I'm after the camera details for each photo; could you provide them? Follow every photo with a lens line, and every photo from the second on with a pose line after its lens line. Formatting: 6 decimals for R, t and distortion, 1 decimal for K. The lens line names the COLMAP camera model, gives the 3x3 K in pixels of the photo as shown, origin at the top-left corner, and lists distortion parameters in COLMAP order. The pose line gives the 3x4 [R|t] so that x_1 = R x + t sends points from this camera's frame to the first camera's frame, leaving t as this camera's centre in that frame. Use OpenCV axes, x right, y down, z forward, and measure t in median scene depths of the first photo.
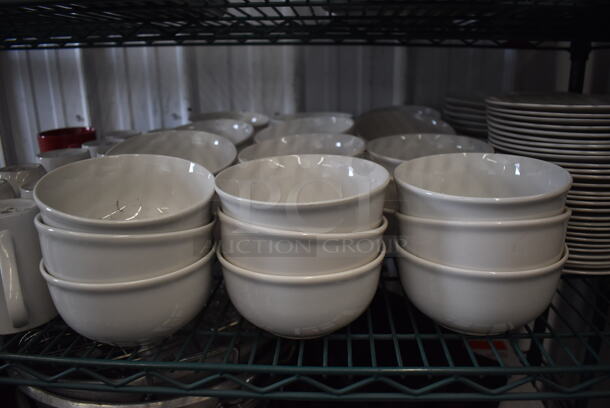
lens RADIAL K [[468.8, 0, 315.2], [0, 468.8, 192.4], [0, 0, 1]] dist [-0.071985, -0.002140]
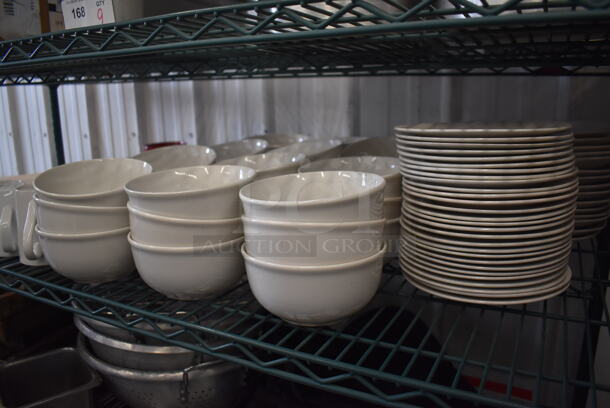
lens RADIAL K [[468.8, 0, 331.4], [0, 468.8, 207.5], [0, 0, 1]] dist [-0.071985, -0.002140]
pose [[0.916702, 0.088704, -0.389602, 0.371707], [-0.100022, 0.994946, -0.008815, 0.009217], [0.386851, 0.047049, 0.920941, -0.028427]]
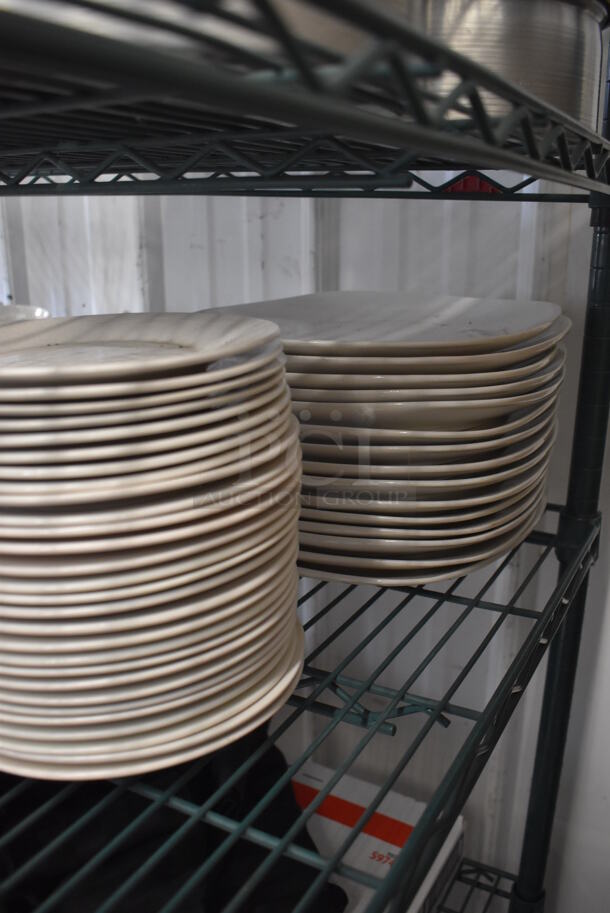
lens RADIAL K [[784.6, 0, 297.7], [0, 784.6, 446.7], [0, 0, 1]] dist [-0.052516, 0.004213]
pose [[0.893188, 0.136770, -0.428380, 0.570214], [-0.126572, 0.990575, 0.052357, -0.082740], [0.431504, 0.007456, 0.902080, 0.220492]]
